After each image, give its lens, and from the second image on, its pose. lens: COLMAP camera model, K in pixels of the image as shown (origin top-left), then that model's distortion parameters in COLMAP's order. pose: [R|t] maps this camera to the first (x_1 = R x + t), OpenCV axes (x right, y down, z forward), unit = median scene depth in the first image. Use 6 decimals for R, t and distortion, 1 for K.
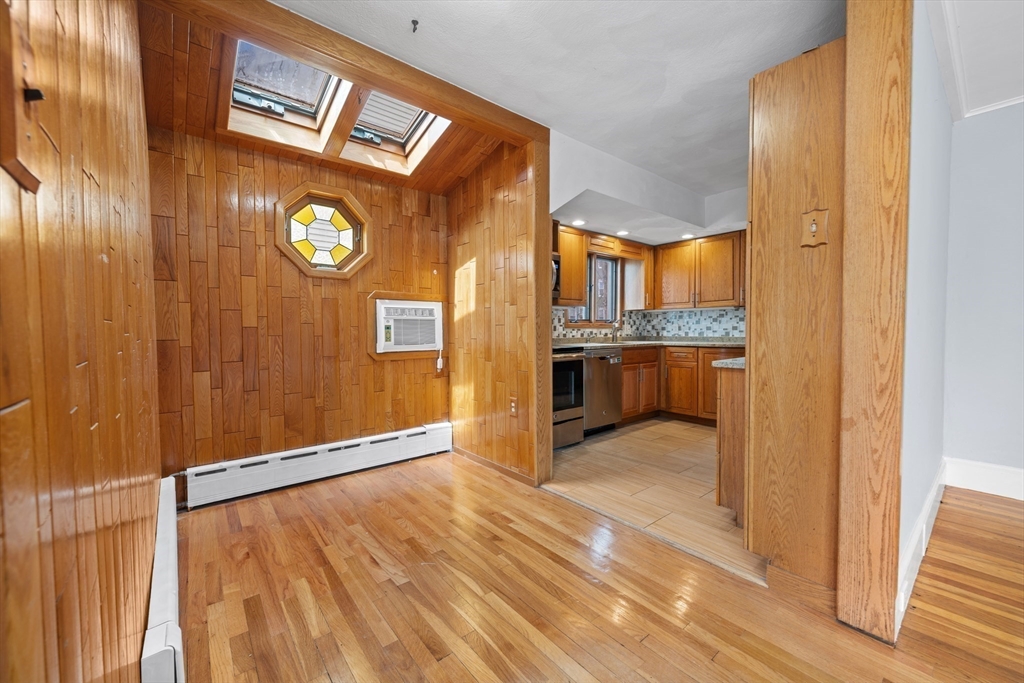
lens RADIAL K [[401.6, 0, 516.5], [0, 401.6, 340.5], [0, 0, 1]] dist [-0.000935, -0.000088]
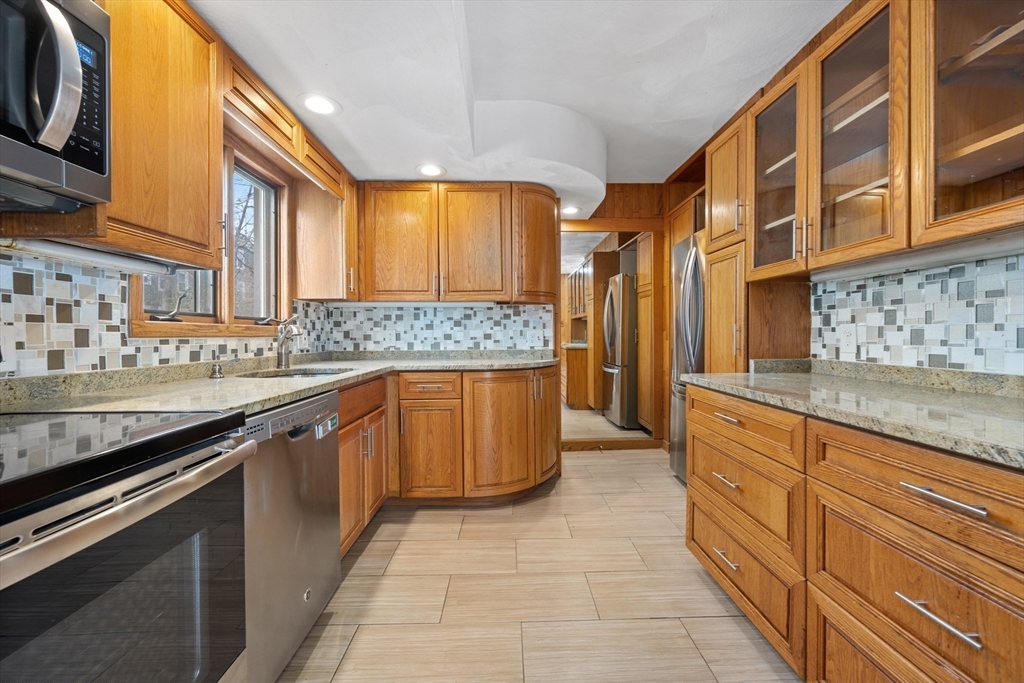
lens RADIAL K [[401.6, 0, 516.5], [0, 401.6, 340.5], [0, 0, 1]] dist [-0.000935, -0.000088]
pose [[0.612996, -0.008531, 0.790040, 0.056182], [0.023792, 0.999688, -0.007666, -0.017757], [-0.789728, 0.023496, 0.613007, 0.549141]]
